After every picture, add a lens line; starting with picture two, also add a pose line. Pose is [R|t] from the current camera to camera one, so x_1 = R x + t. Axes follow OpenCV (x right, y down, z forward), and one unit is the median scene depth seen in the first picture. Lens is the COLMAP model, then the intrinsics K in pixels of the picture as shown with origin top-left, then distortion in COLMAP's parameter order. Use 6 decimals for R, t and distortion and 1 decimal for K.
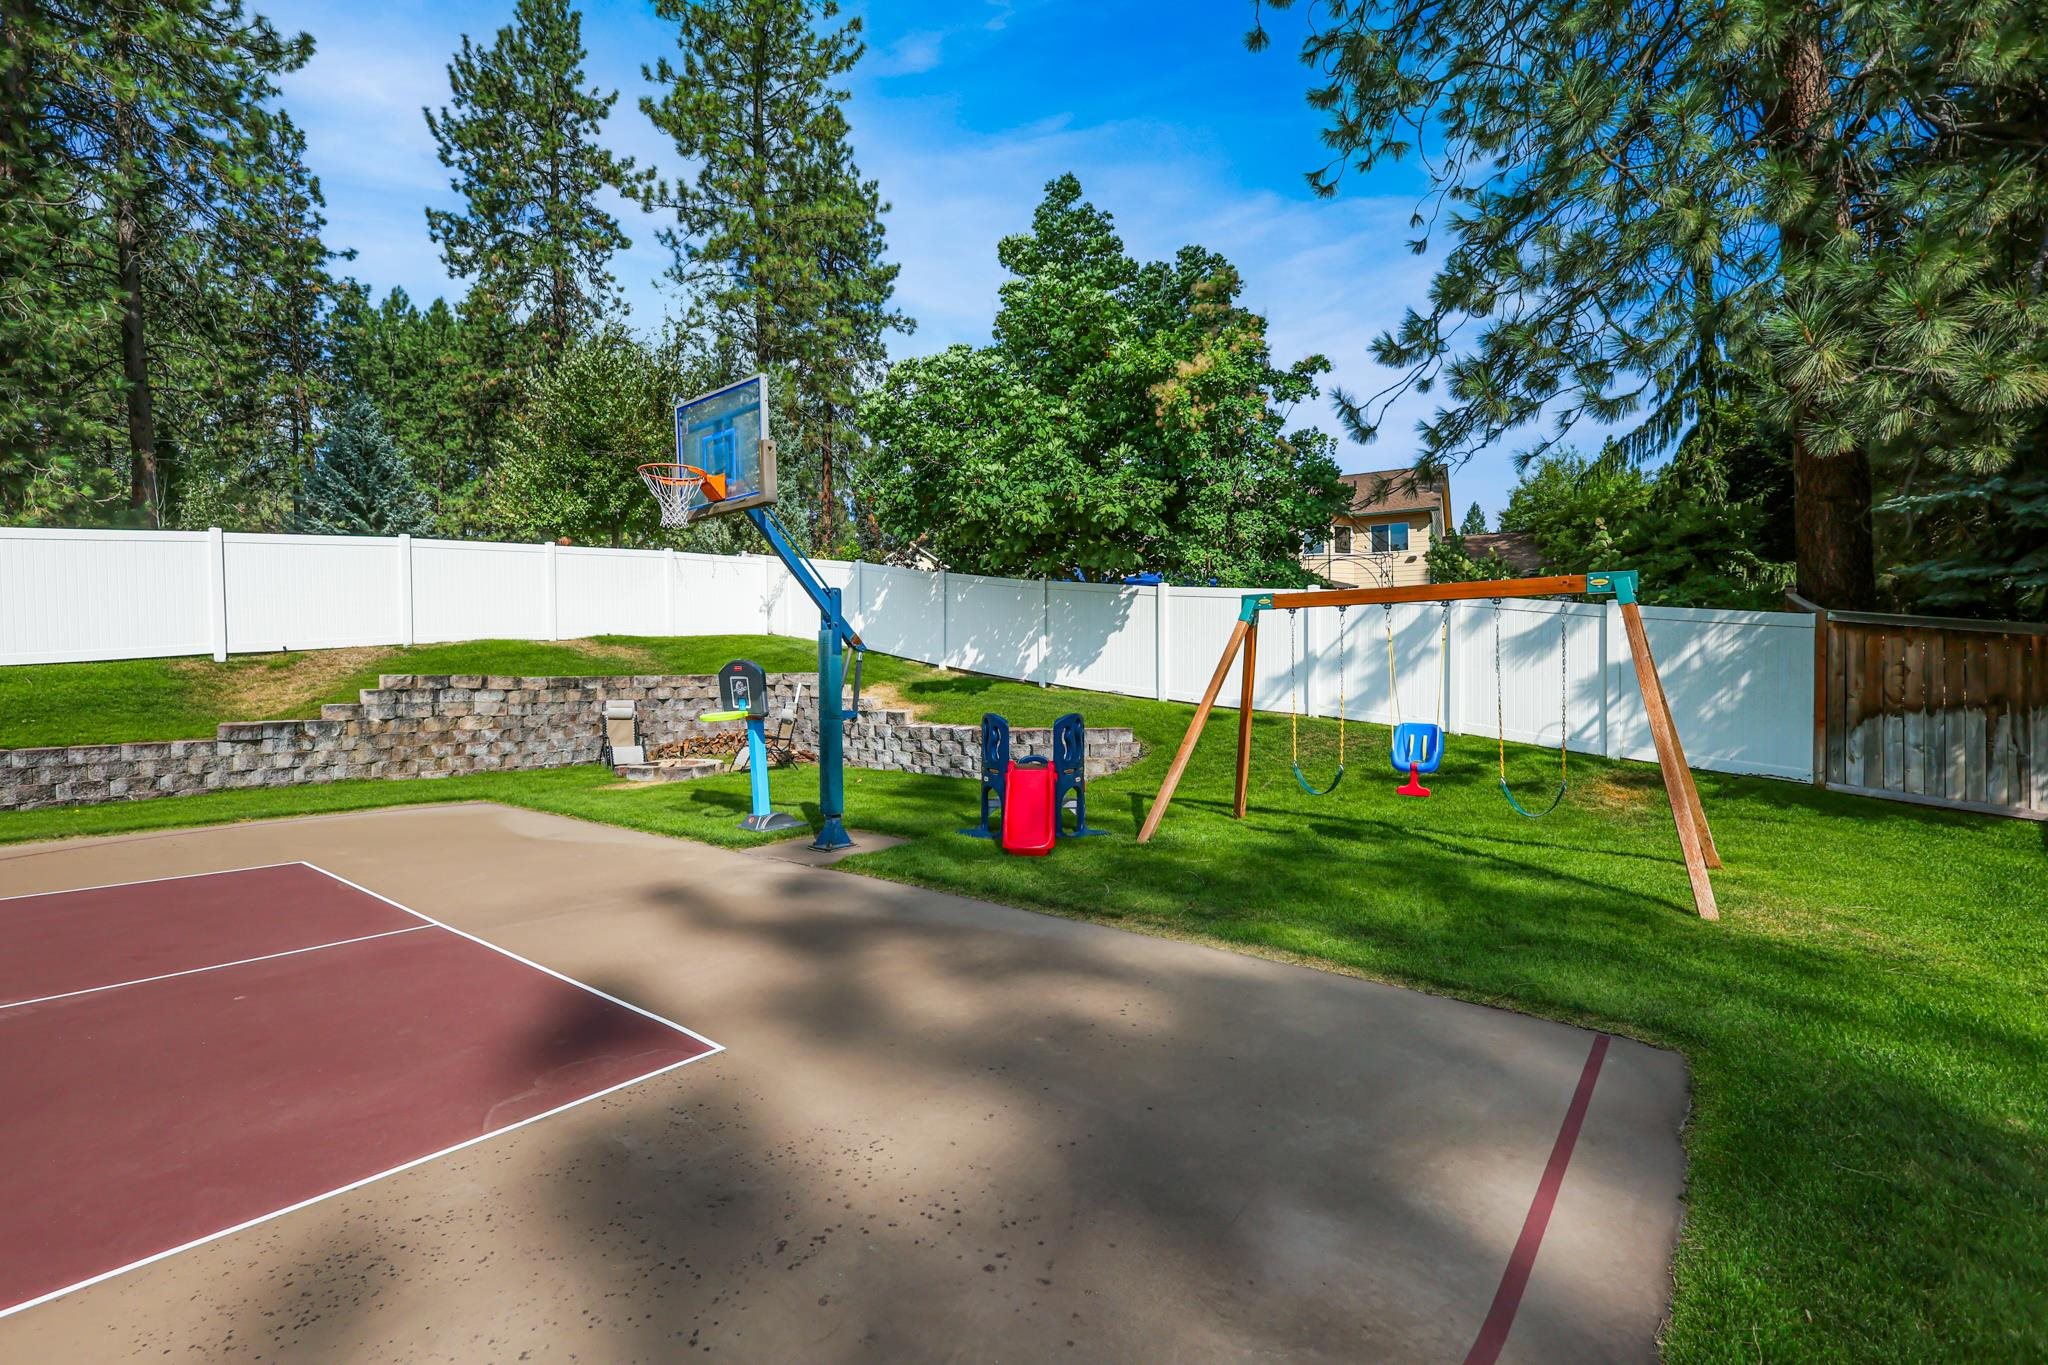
lens RADIAL K [[906.8, 0, 1026.9], [0, 906.8, 670.4], [0, 0, 1]] dist [0.016000, 0.000690]
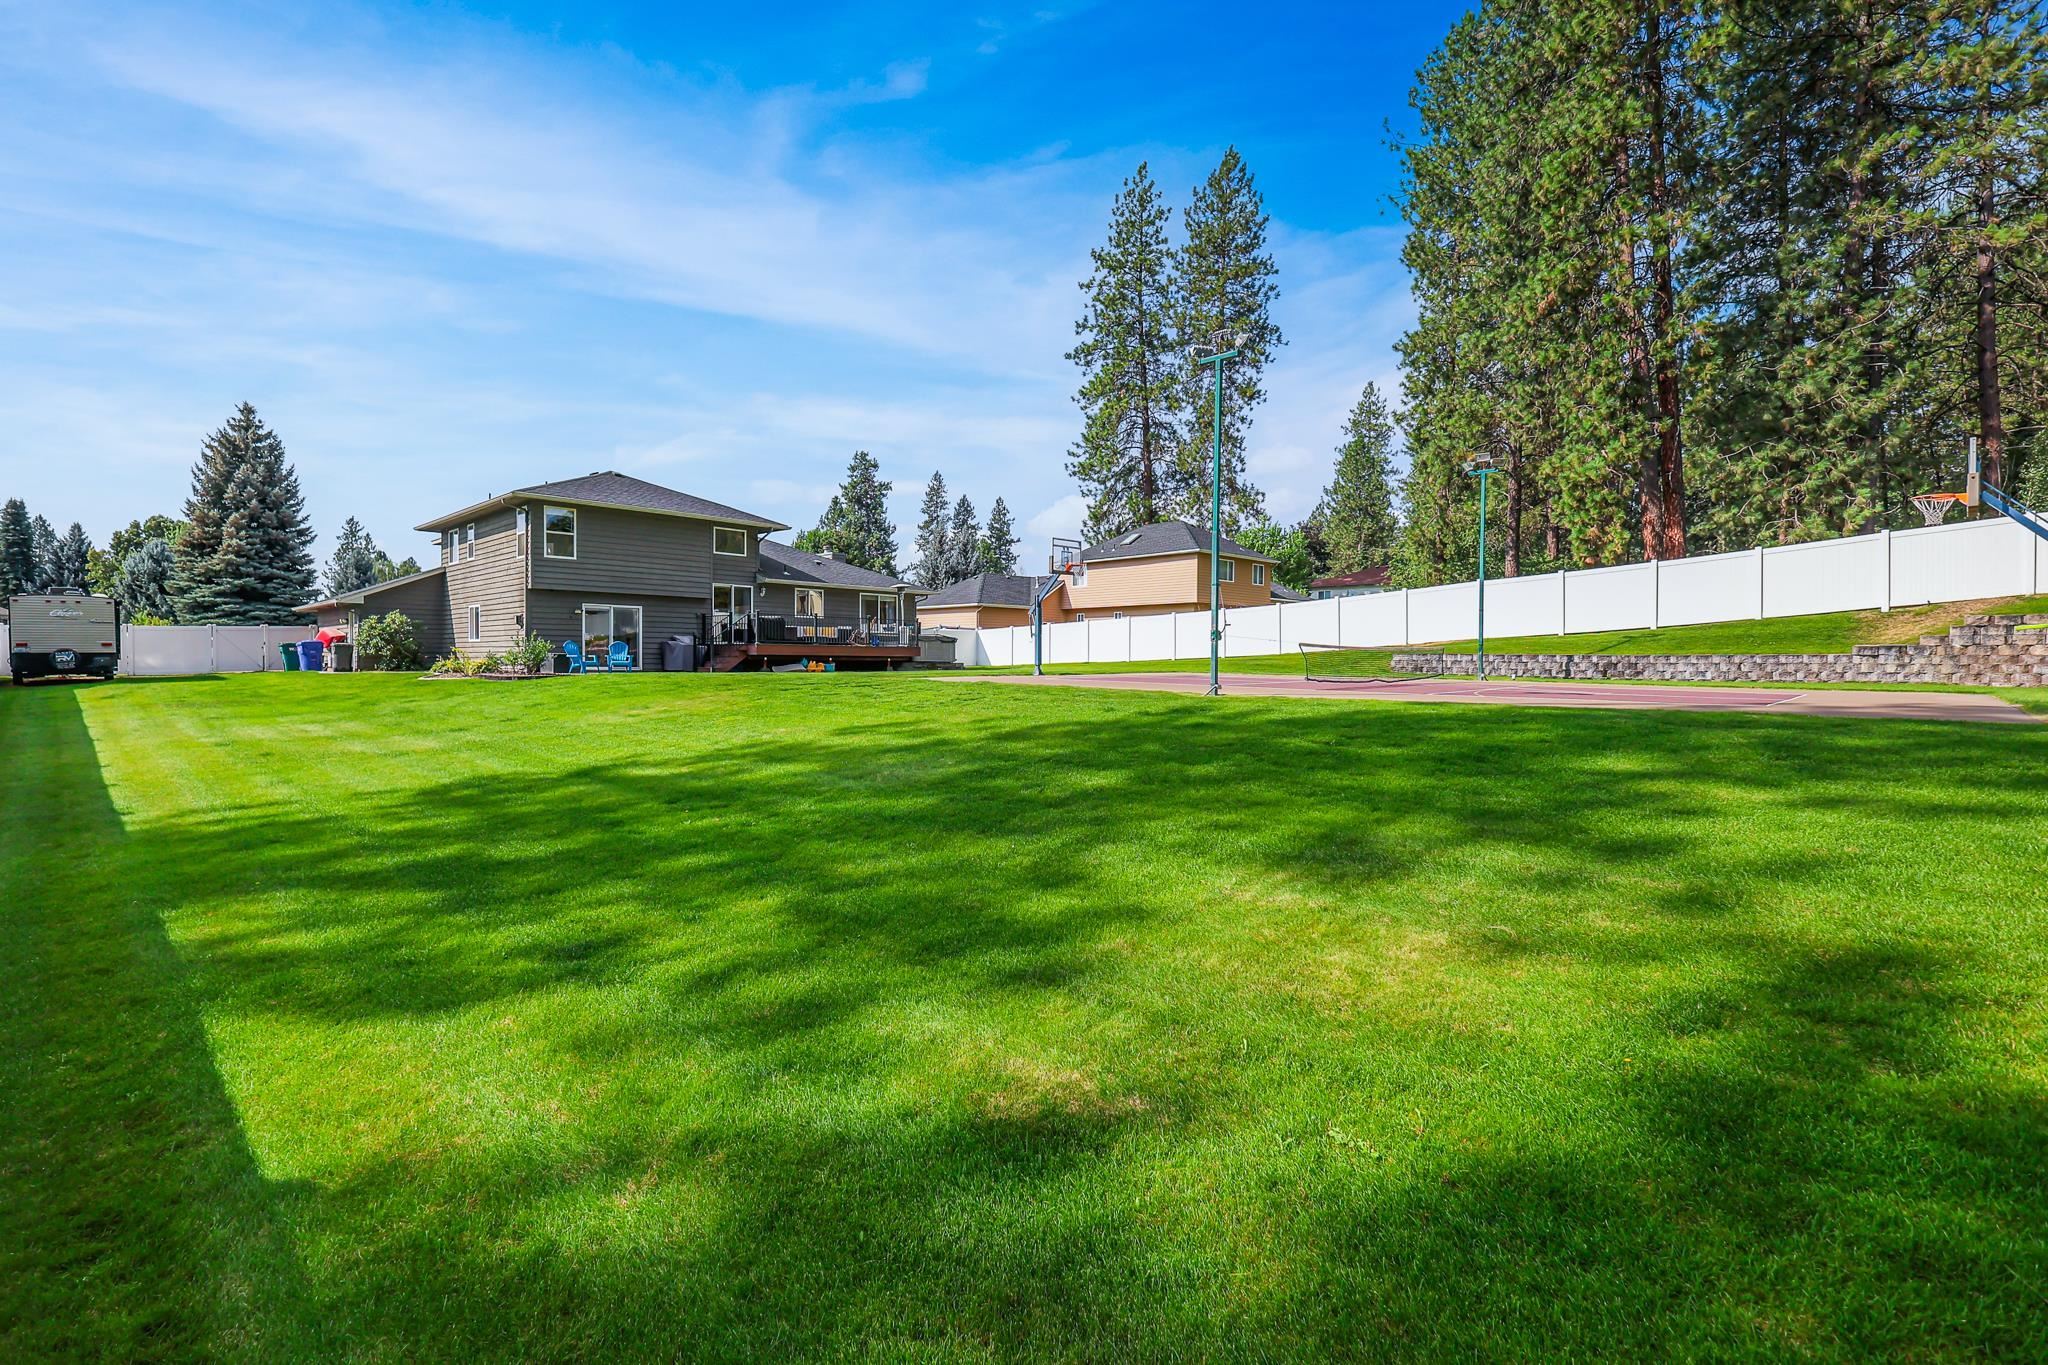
lens RADIAL K [[887.2, 0, 1028.9], [0, 887.2, 673.9], [0, 0, 1]] dist [0.001098, 0.000002]
pose [[-0.099171, 0.026637, -0.994714, 0.902341], [-0.006037, 0.999607, 0.027370, 0.071394], [0.995052, 0.008719, -0.098971, -0.374748]]
